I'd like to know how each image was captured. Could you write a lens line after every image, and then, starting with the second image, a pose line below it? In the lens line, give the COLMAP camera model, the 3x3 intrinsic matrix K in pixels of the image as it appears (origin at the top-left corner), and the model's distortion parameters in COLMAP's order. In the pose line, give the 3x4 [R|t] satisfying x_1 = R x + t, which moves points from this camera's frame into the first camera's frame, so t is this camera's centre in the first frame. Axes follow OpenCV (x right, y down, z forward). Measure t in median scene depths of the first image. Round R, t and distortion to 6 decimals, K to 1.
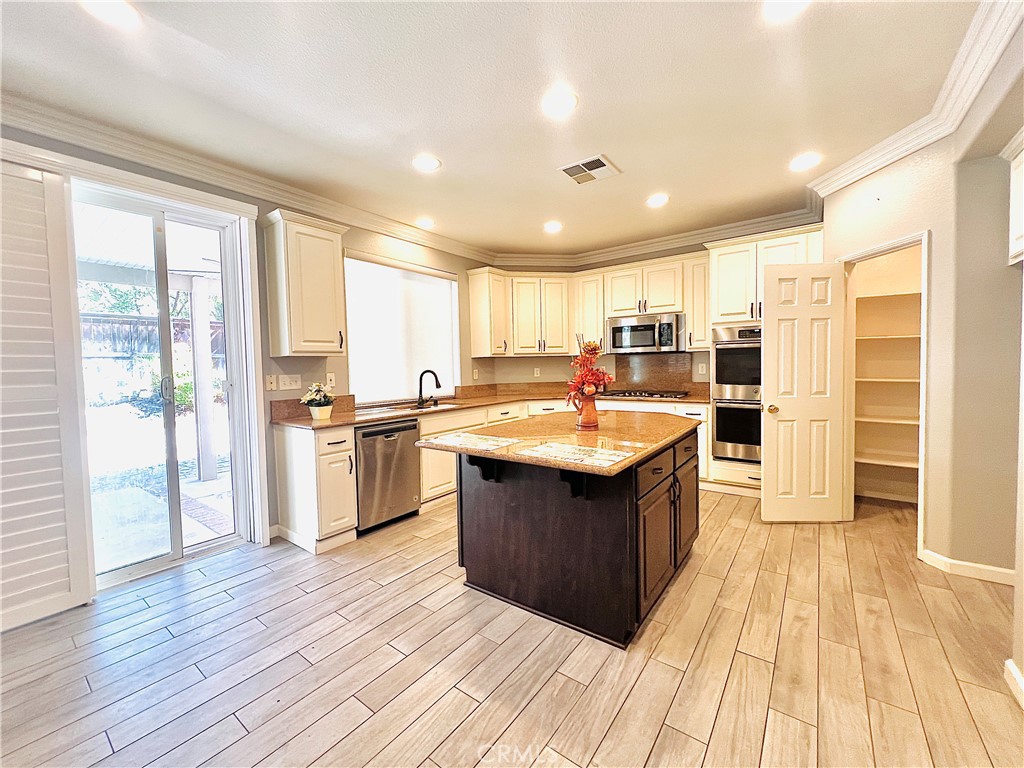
lens RADIAL K [[409.6, 0, 510.6], [0, 409.6, 383.5], [0, 0, 1]] dist [-0.002784, 0.000382]
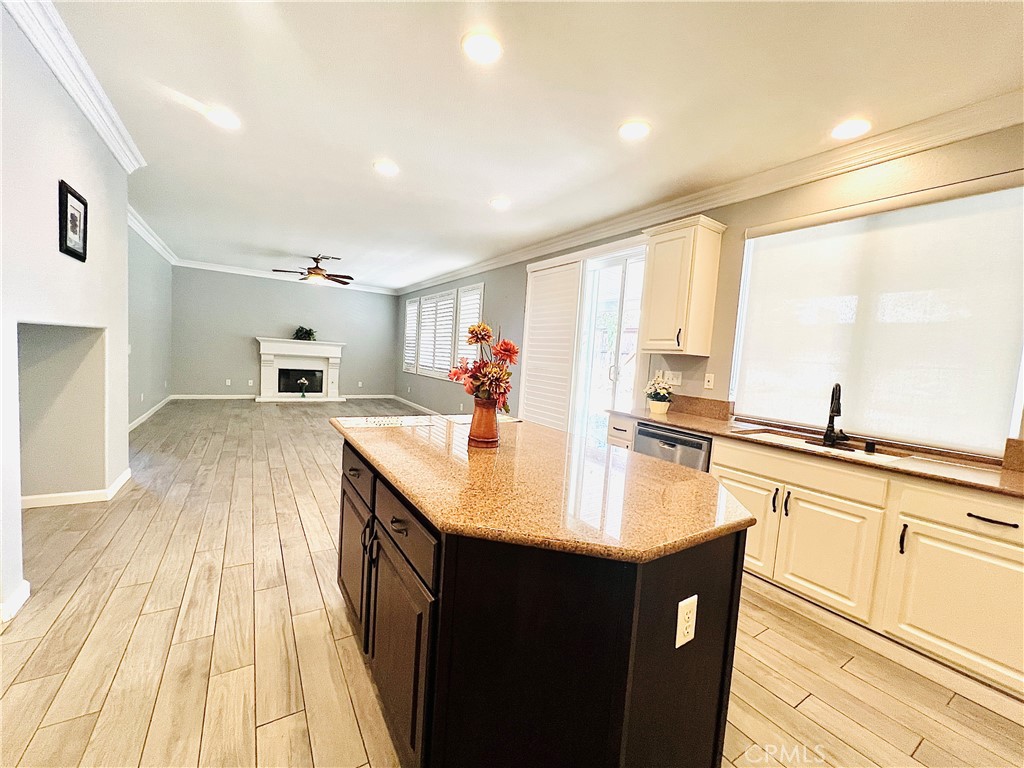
lens RADIAL K [[409.6, 0, 513.8], [0, 409.6, 389.6], [0, 0, 1]] dist [-0.002784, 0.000382]
pose [[-0.345900, 0.075366, -0.935240, 0.590971], [-0.103335, 0.987645, 0.117808, -0.053692], [0.932564, 0.137393, -0.333839, 0.899469]]
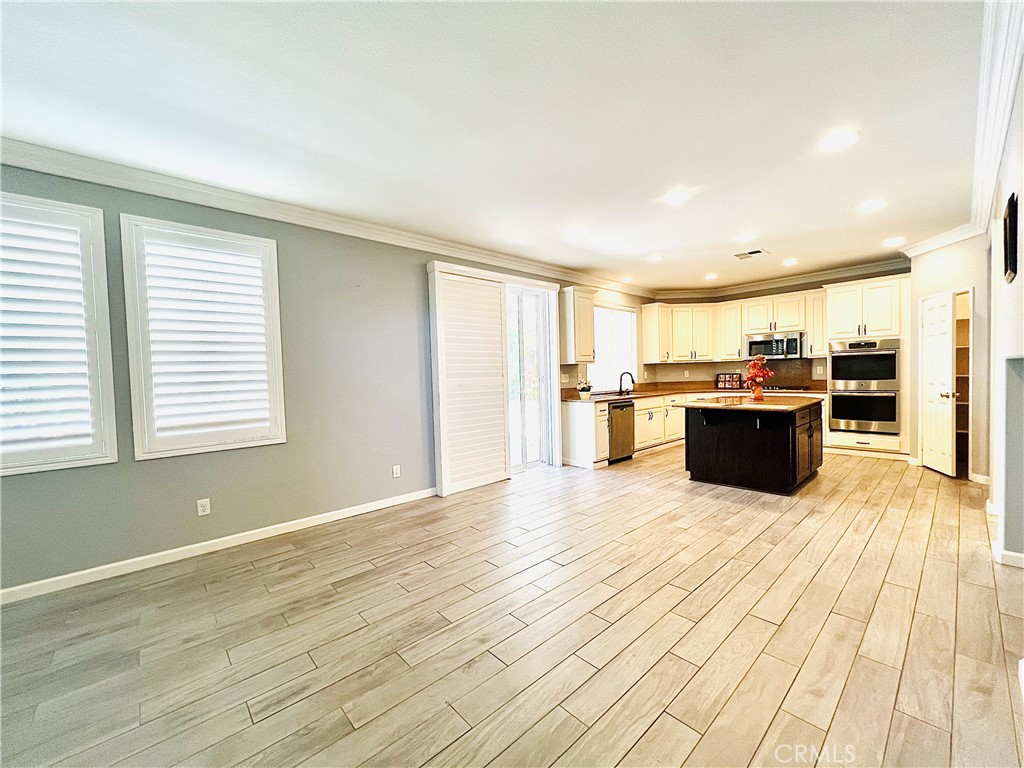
lens RADIAL K [[409.6, 0, 515.1], [0, 409.6, 389.0], [0, 0, 1]] dist [-0.002784, 0.000382]
pose [[0.983477, 0.000416, -0.181031, -0.396196], [-0.001196, 0.999990, -0.004201, 0.046485], [0.181027, 0.004348, 0.983468, -0.735185]]
